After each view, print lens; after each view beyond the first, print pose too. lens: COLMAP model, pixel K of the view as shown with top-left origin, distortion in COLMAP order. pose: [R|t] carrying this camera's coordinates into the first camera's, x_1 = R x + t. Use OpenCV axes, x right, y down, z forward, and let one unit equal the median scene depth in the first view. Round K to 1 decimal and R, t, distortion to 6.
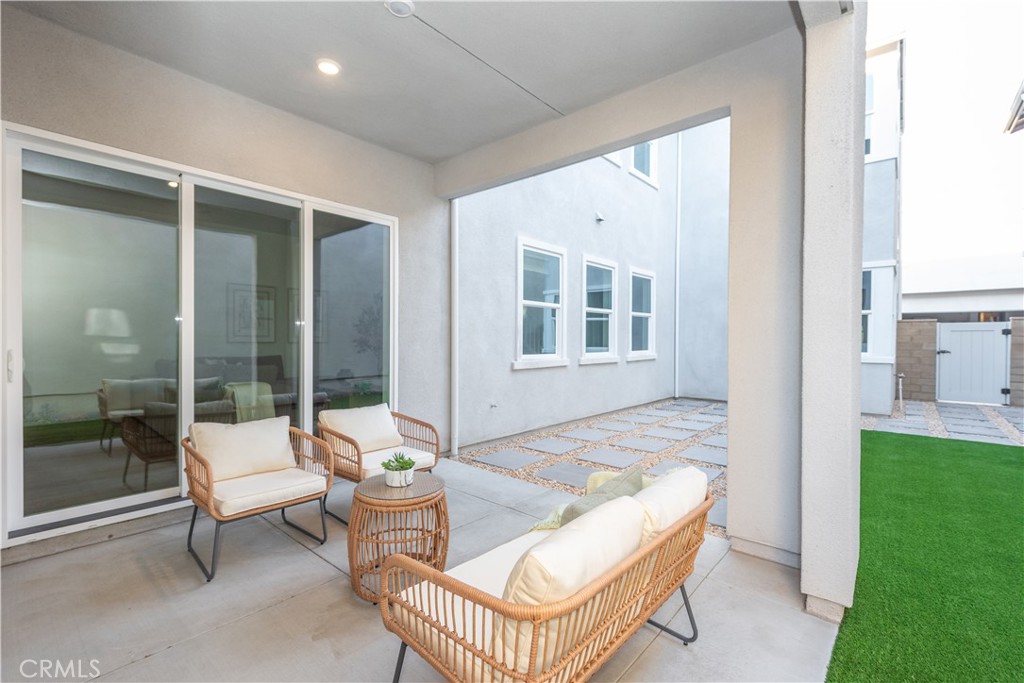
lens RADIAL K [[435.9, 0, 515.9], [0, 435.9, 344.6], [0, 0, 1]] dist [0.012703, -0.004301]
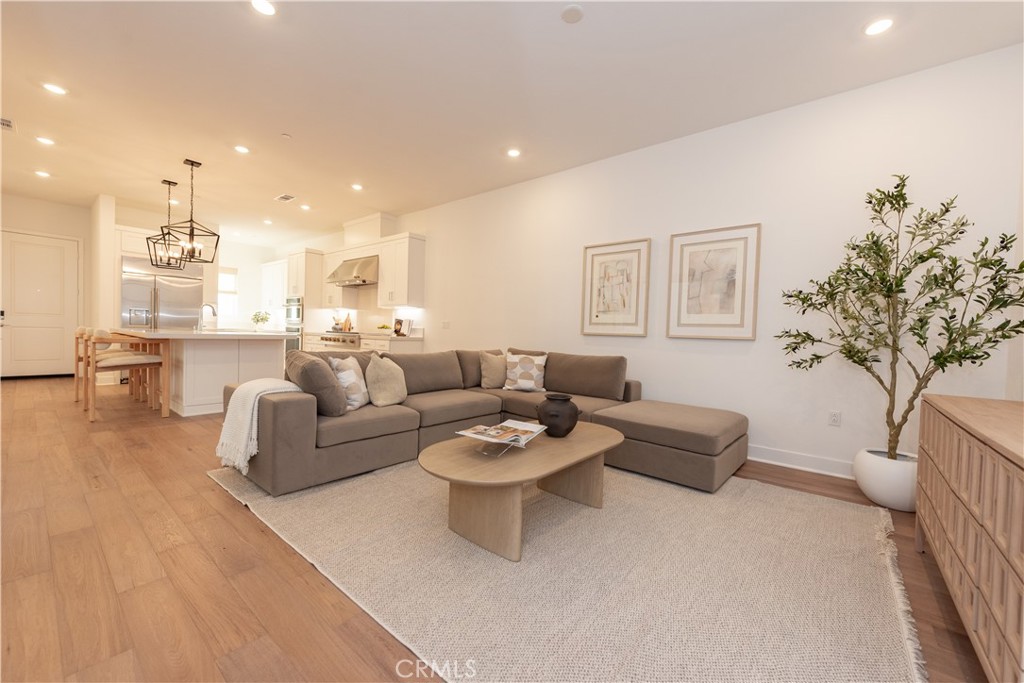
lens RADIAL K [[397.7, 0, 514.7], [0, 397.7, 343.6], [0, 0, 1]] dist [0.008706, -0.000332]
pose [[0.003396, 0.027738, -0.999609, -0.025511], [-0.038596, 0.998874, 0.027586, -0.001732], [0.999249, 0.038487, 0.004463, 0.633836]]
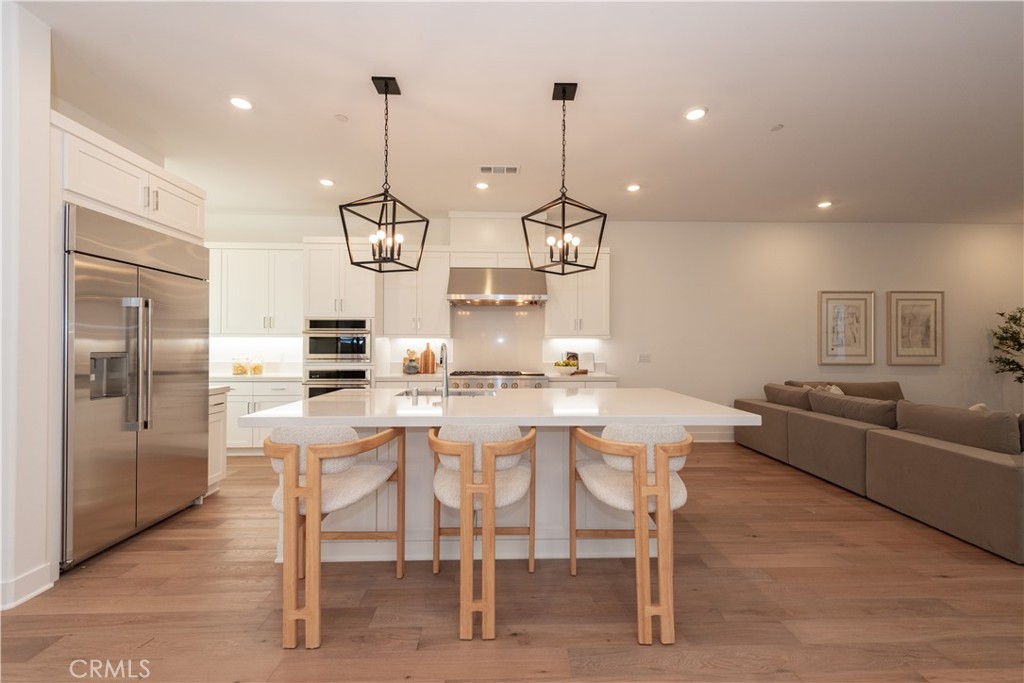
lens RADIAL K [[405.2, 0, 515.8], [0, 405.2, 343.8], [0, 0, 1]] dist [0.008587, -0.000747]
pose [[0.662329, -0.003397, -0.749205, -0.331022], [-0.007231, 0.999914, -0.010926, -0.021232], [0.749178, 0.012654, 0.662248, 0.052239]]
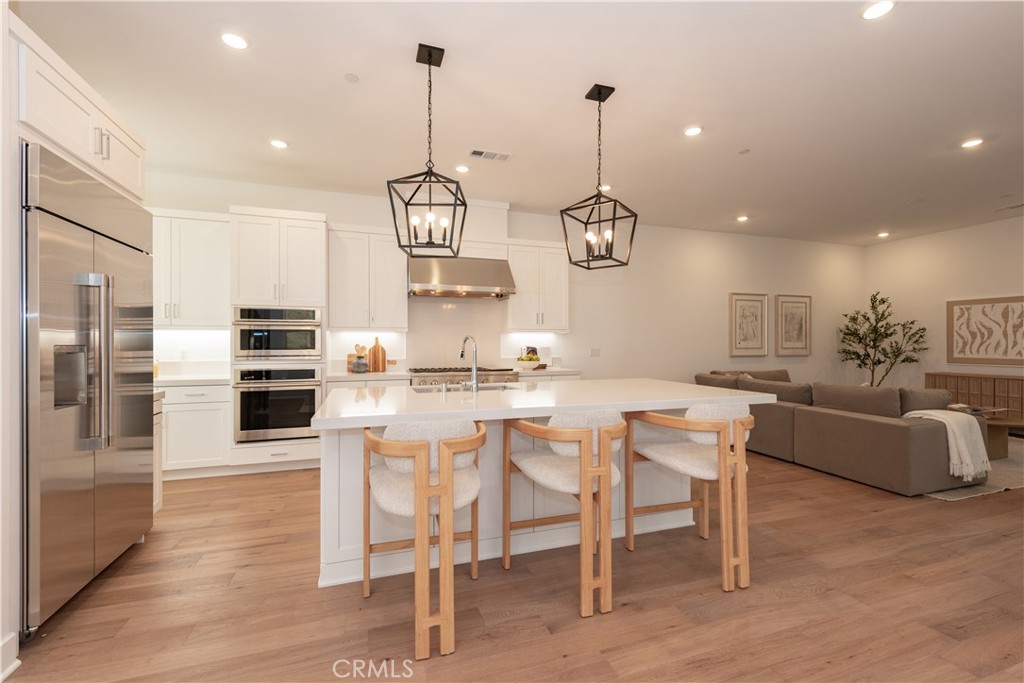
lens RADIAL K [[435.9, 0, 515.9], [0, 435.9, 344.6], [0, 0, 1]] dist [0.012703, -0.004301]
pose [[0.854593, -0.000470, -0.519299, -0.401806], [-0.002008, 0.999989, -0.004209, -0.017179], [0.519295, 0.004639, 0.854582, -0.031453]]
